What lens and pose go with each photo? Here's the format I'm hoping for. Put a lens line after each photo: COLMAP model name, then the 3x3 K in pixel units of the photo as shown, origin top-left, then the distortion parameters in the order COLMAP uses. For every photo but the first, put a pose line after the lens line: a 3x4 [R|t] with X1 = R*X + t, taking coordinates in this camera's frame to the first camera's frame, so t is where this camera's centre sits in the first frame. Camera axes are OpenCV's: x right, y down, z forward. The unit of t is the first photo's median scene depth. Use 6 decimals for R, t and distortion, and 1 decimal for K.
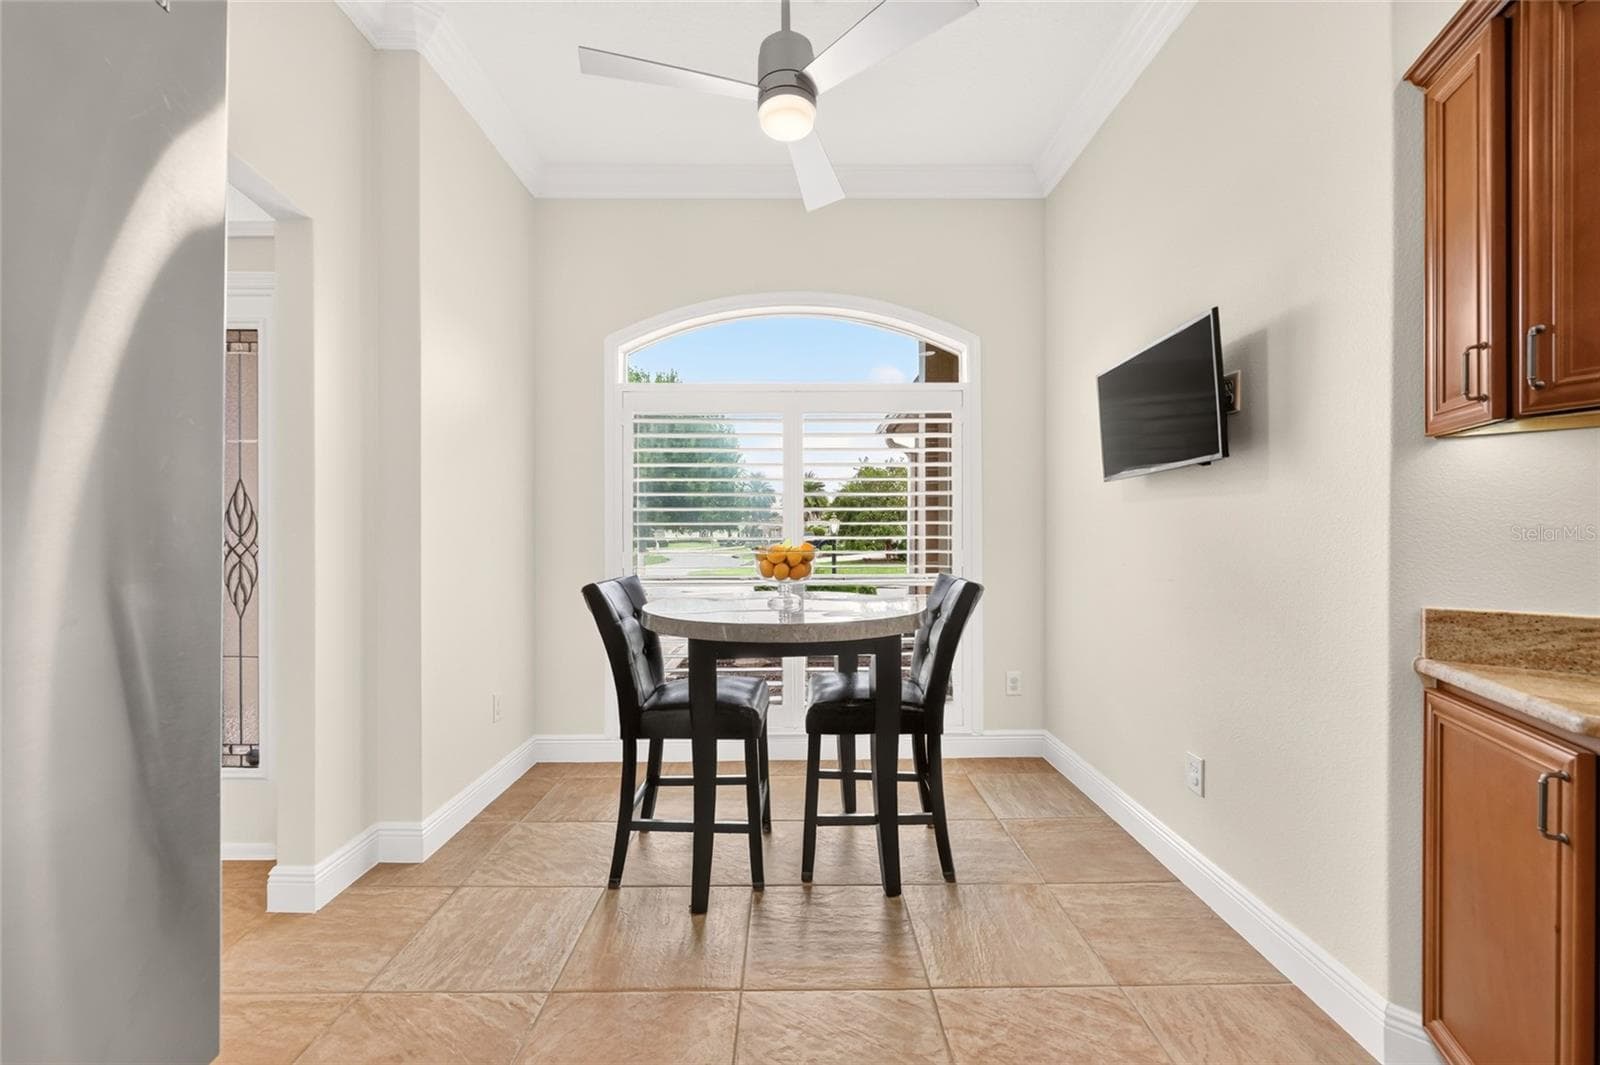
lens RADIAL K [[630.5, 0, 794.0], [0, 630.5, 538.3], [0, 0, 1]] dist [0.001606, 0.000013]
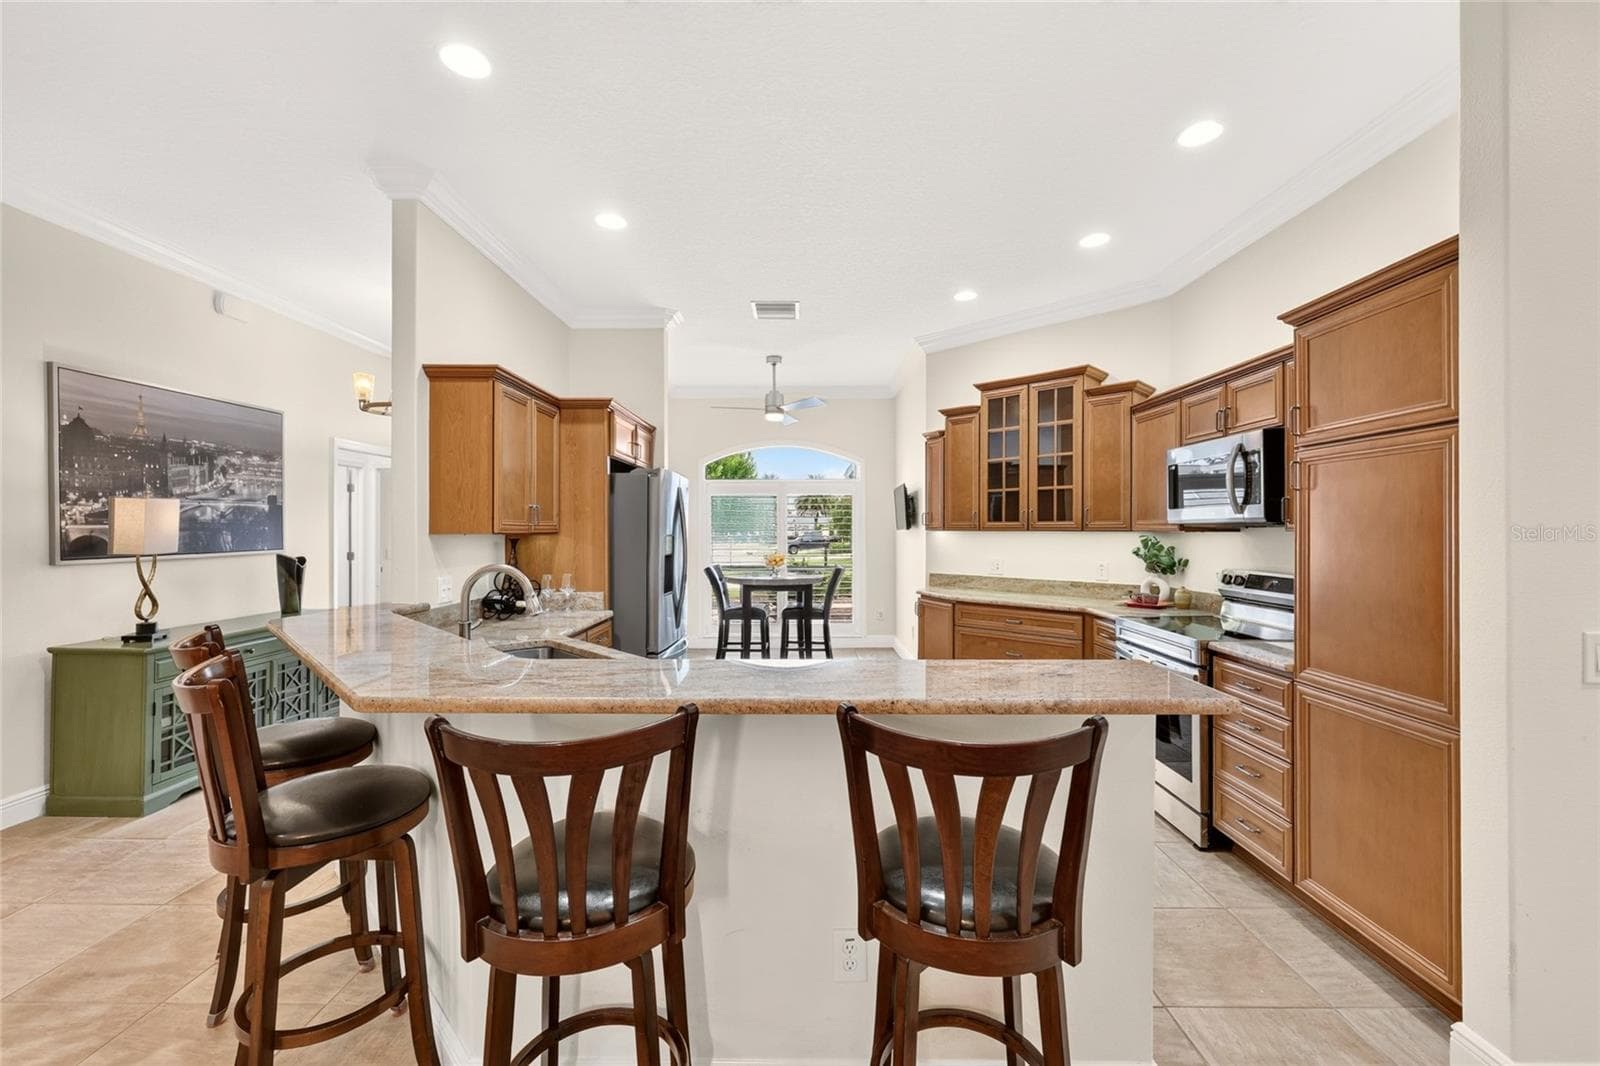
lens RADIAL K [[608.8, 0, 821.9], [0, 608.8, 531.1], [0, 0, 1]] dist [0.001891, 0.000264]
pose [[0.999983, 0.005505, -0.001800, 0.193070], [-0.005516, 0.999964, -0.006419, -0.074658], [0.001764, 0.006429, 0.999978, -1.680568]]
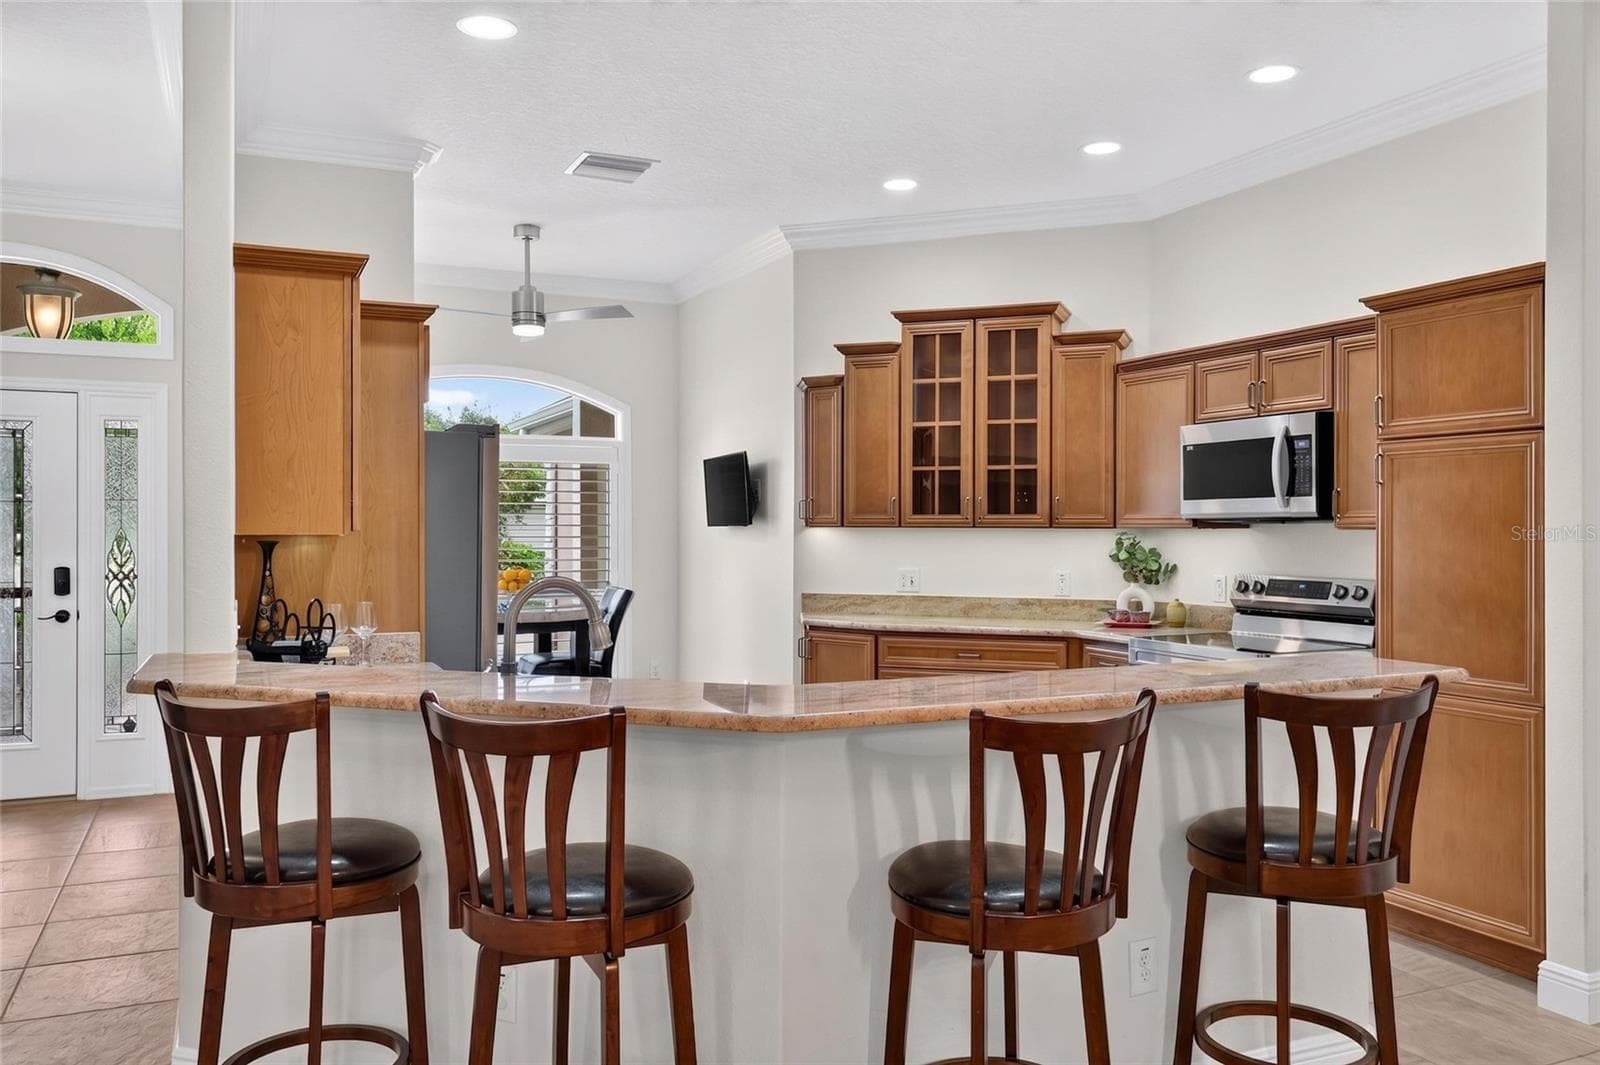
lens RADIAL K [[1197.1, 0, 765.5], [0, 1197.1, 531.6], [0, 0, 1]] dist [0.022216, -0.004308]
pose [[0.918269, 0.003642, 0.395941, -0.625297], [-0.001176, 0.999978, -0.006471, -0.065293], [-0.395956, 0.005477, 0.918253, -2.013524]]
